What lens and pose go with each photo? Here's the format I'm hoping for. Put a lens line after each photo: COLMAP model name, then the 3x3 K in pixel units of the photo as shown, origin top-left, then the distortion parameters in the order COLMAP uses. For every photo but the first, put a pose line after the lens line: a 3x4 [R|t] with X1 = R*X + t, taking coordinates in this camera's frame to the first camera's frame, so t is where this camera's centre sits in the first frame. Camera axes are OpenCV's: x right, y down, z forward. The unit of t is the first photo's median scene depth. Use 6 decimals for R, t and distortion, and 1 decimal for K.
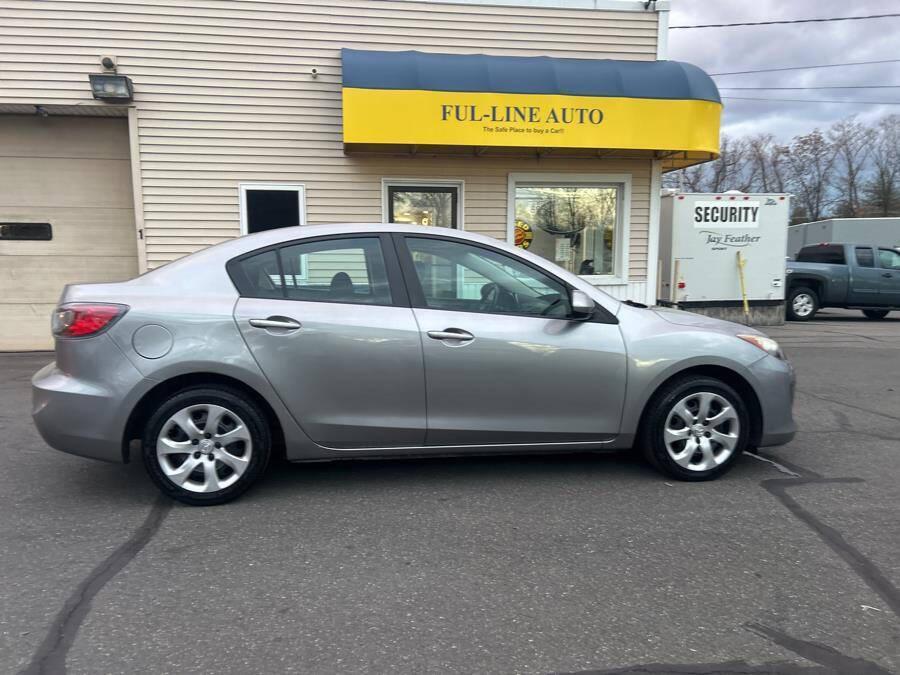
lens RADIAL K [[677.1, 0, 436.3], [0, 677.1, 351.0], [0, 0, 1]] dist [0.044938, -0.044505]
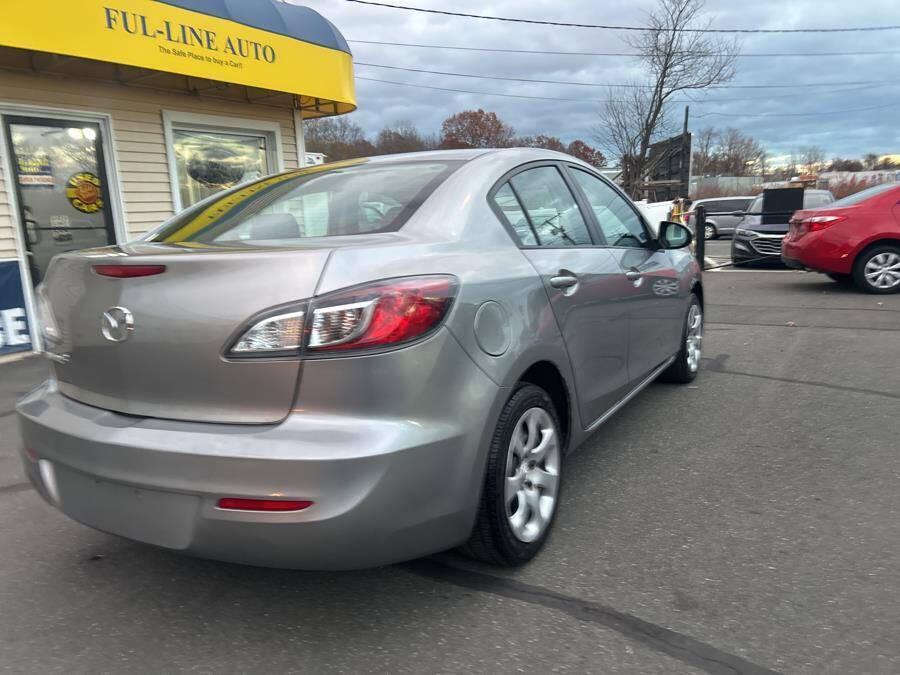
lens RADIAL K [[677.1, 0, 436.2], [0, 677.1, 344.5], [0, 0, 1]] dist [0.044938, -0.044505]
pose [[0.649566, -0.175228, 0.739837, -0.788256], [0.146666, 0.983681, 0.104212, -0.061192], [-0.746025, 0.040816, 0.664666, 0.553030]]
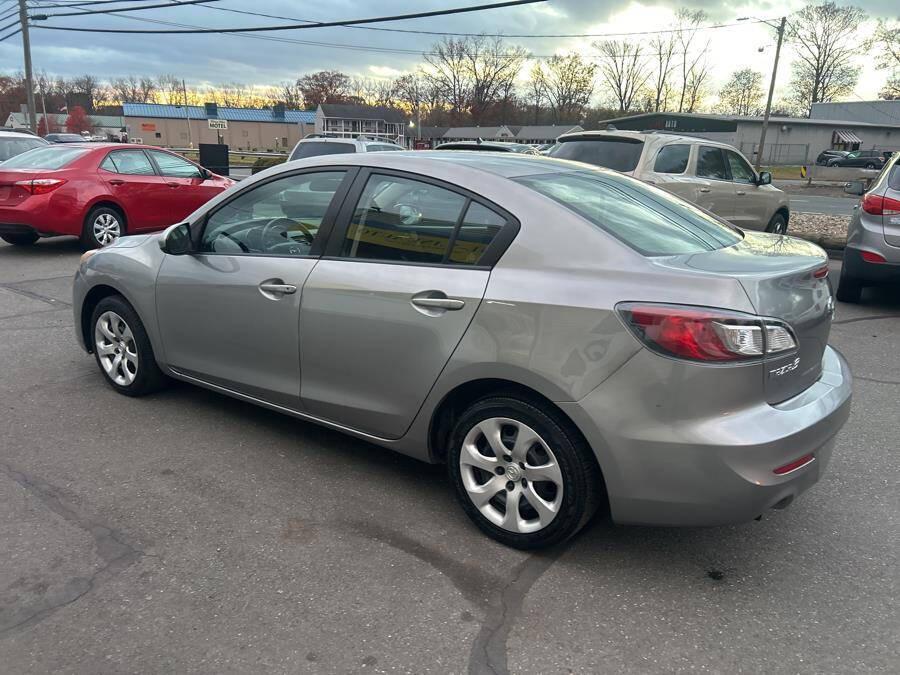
lens RADIAL K [[677.1, 0, 456.5], [0, 677.1, 345.0], [0, 0, 1]] dist [0.044938, -0.044505]
pose [[-0.709160, -0.220130, 0.669802, -0.765912], [0.064682, 0.925691, 0.372710, -0.304427], [-0.702075, 0.307635, -0.642224, 1.771670]]
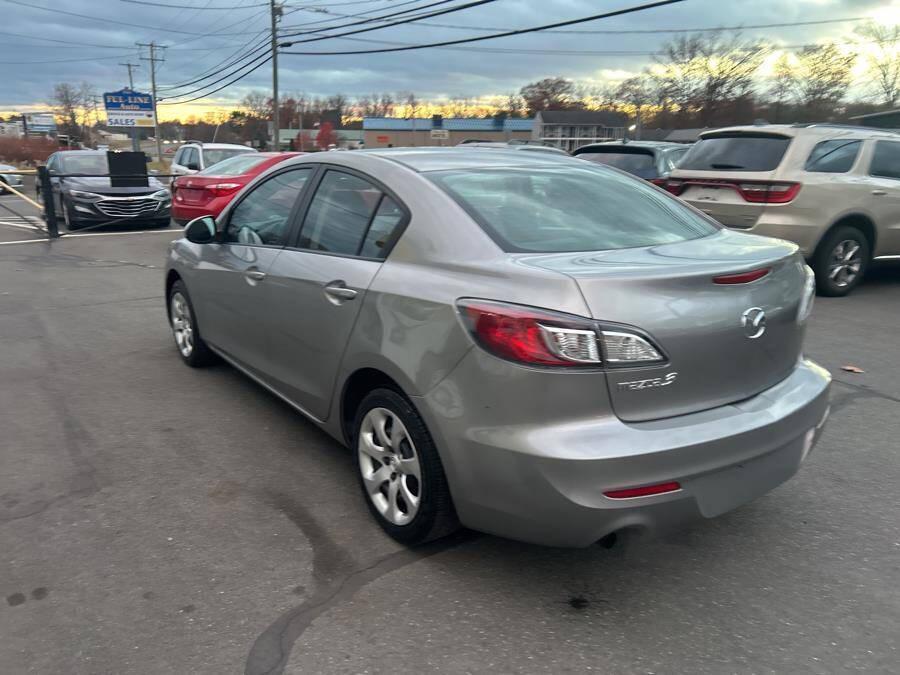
lens RADIAL K [[677.1, 0, 433.6], [0, 677.1, 345.4], [0, 0, 1]] dist [0.044938, -0.044505]
pose [[-0.431662, -0.258735, 0.864132, -0.956792], [0.111076, 0.935443, 0.335573, -0.266606], [-0.895170, 0.240838, -0.375056, 1.527686]]
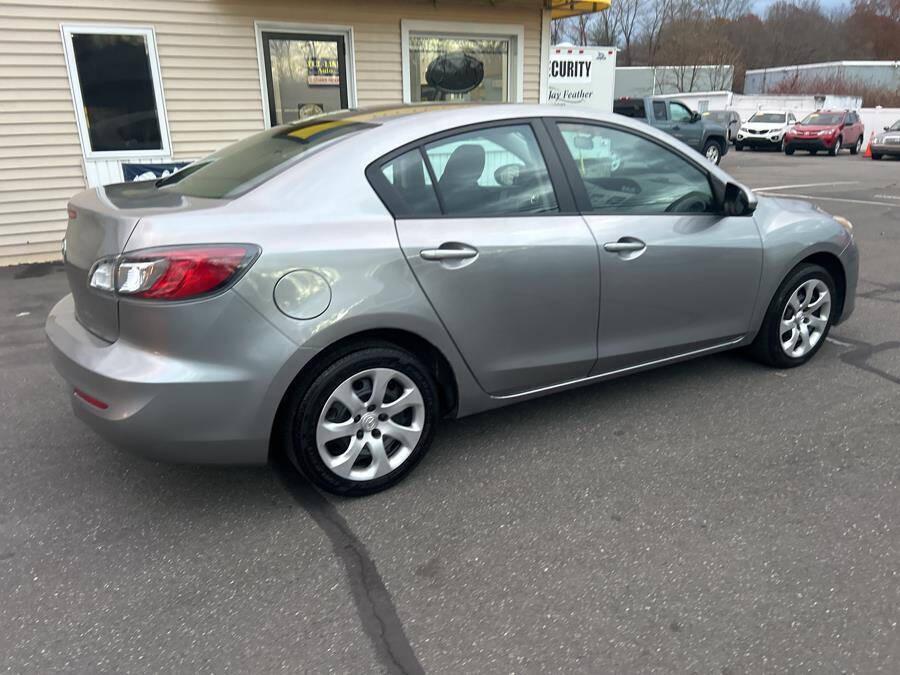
lens RADIAL K [[677.1, 0, 445.9], [0, 677.1, 350.4], [0, 0, 1]] dist [0.044938, -0.044505]
pose [[0.931262, -0.132644, 0.339348, -0.455740], [0.060286, 0.974636, 0.215523, -0.086044], [-0.359329, -0.180251, 0.915638, 0.262832]]
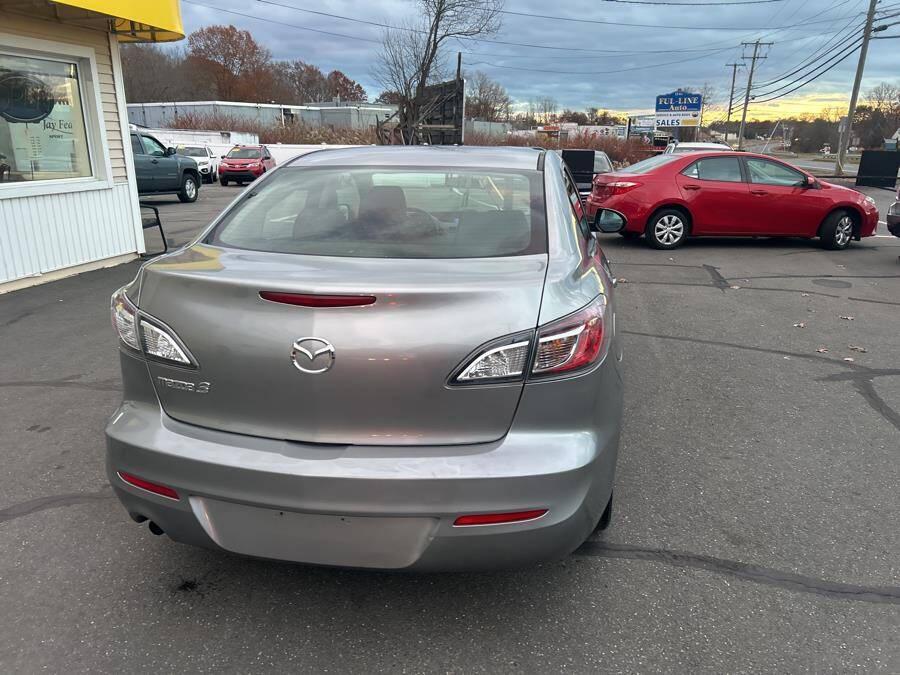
lens RADIAL K [[677.1, 0, 455.9], [0, 677.1, 344.5], [0, 0, 1]] dist [0.044938, -0.044505]
pose [[0.332337, -0.270408, 0.903566, -0.971862], [0.117255, 0.962433, 0.244898, -0.173302], [-0.935844, 0.024559, 0.351558, 0.792034]]
